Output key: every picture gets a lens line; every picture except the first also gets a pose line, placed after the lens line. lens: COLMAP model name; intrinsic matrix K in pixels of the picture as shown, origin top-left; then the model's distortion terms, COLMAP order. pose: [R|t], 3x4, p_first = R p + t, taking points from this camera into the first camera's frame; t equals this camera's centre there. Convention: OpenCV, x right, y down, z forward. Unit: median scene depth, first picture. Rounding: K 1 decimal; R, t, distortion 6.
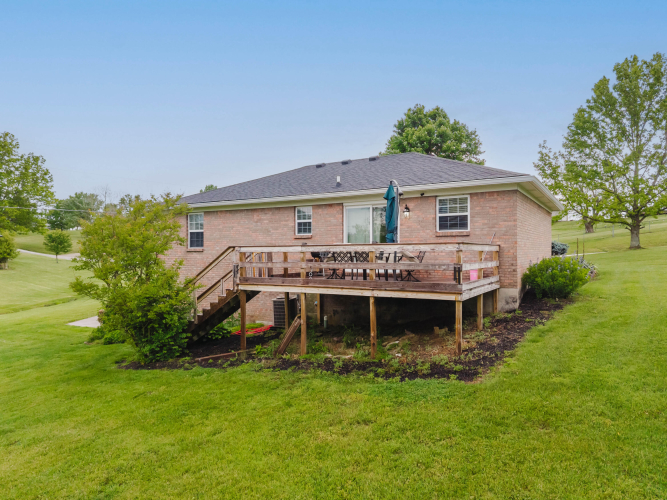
lens RADIAL K [[451.3, 0, 335.5], [0, 451.3, 248.0], [0, 0, 1]] dist [0.020319, -0.009471]
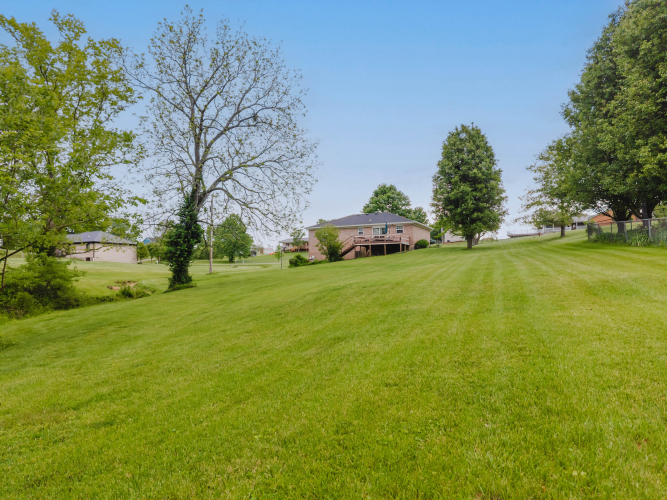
lens RADIAL K [[451.3, 0, 333.1], [0, 451.3, 252.1], [0, 0, 1]] dist [0.020319, -0.009471]
pose [[0.992737, 0.019769, 0.118671, -0.356217], [-0.015058, 0.999068, -0.040463, 0.130372], [-0.119360, 0.038383, 0.992109, -1.297829]]
